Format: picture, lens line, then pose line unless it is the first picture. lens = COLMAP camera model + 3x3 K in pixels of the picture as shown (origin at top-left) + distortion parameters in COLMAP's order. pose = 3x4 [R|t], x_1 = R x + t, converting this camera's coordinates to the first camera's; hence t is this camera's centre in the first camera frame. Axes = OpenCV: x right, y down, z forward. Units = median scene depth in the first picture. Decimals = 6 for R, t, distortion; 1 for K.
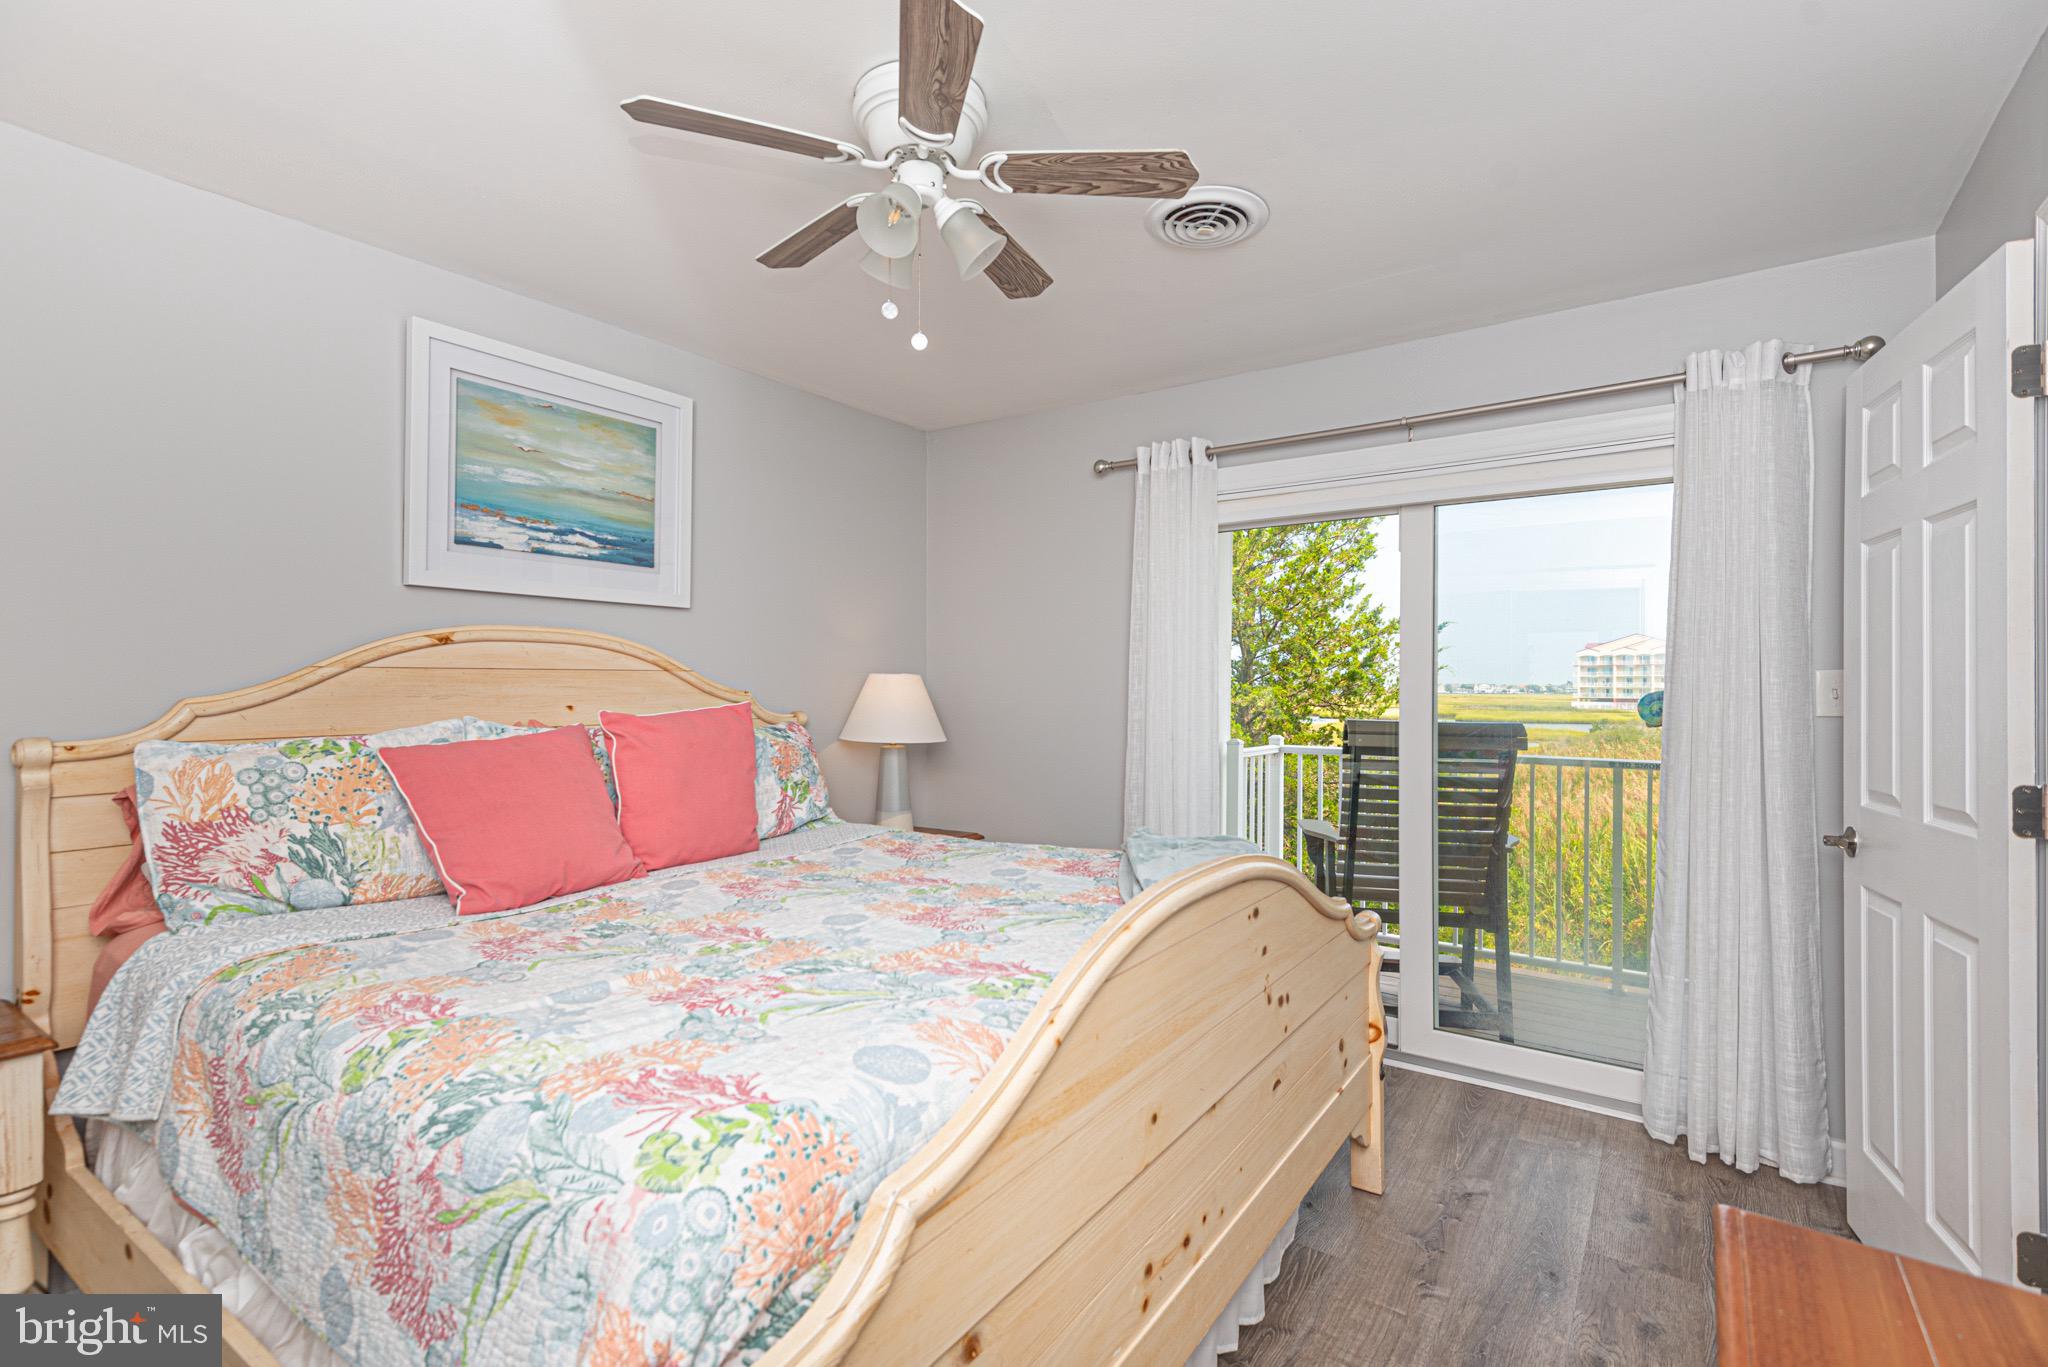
lens RADIAL K [[974.0, 0, 1053.2], [0, 974.0, 677.4], [0, 0, 1]] dist [0.039678, -0.000229]
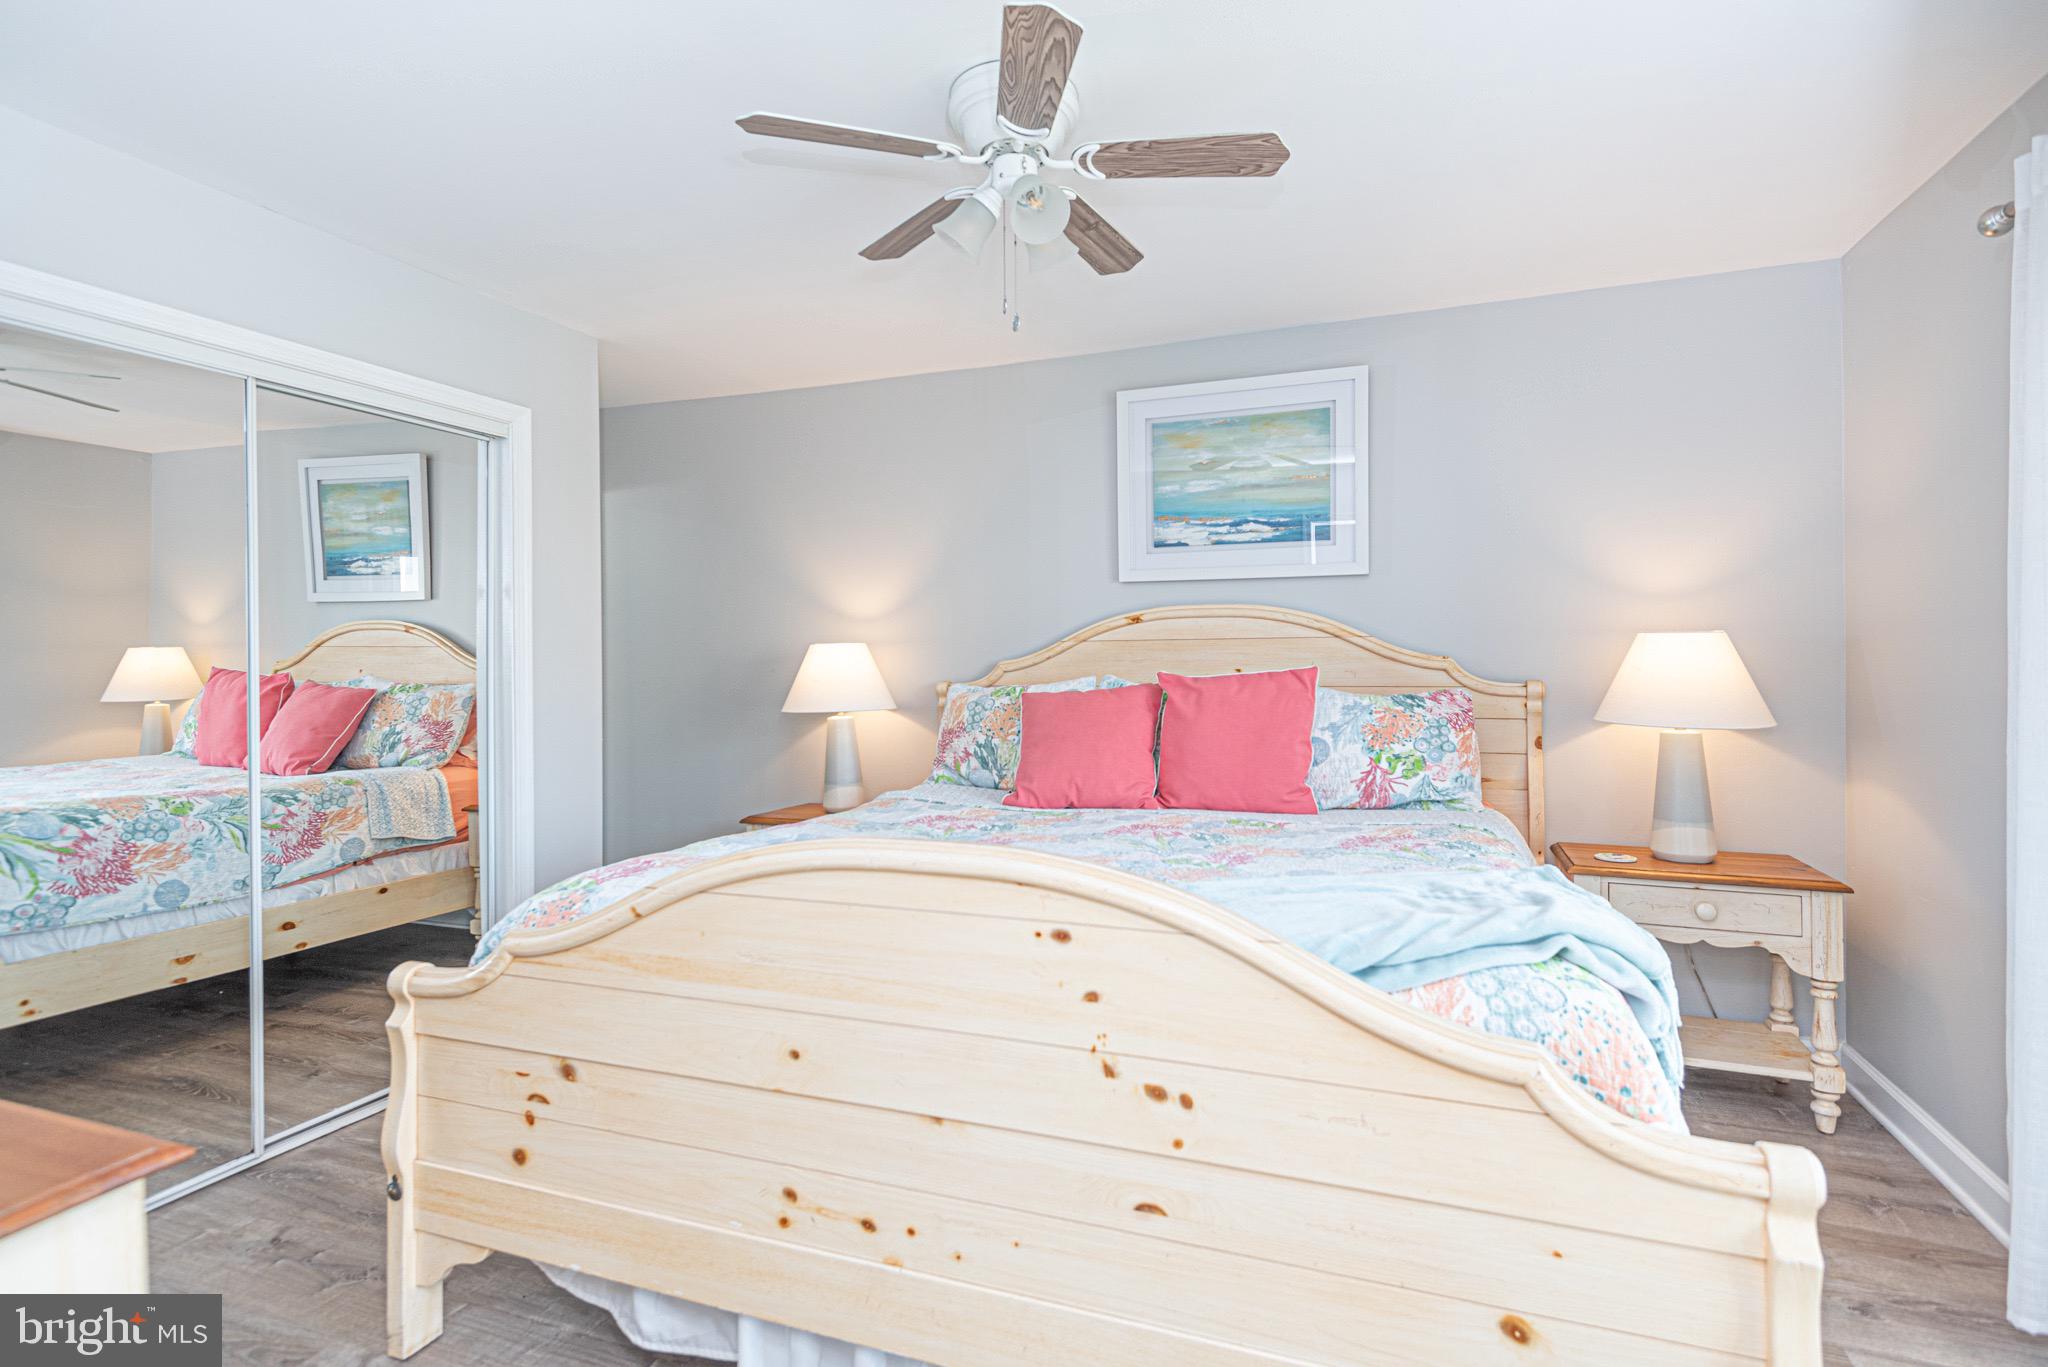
lens RADIAL K [[922.7, 0, 1016.0], [0, 922.7, 671.1], [0, 0, 1]] dist [0.031769, -0.015133]
pose [[0.231465, 0.002776, -0.972839, 0.557420], [0.012143, 0.999910, 0.005743, 0.022299], [0.972767, -0.013142, 0.231411, 0.508721]]
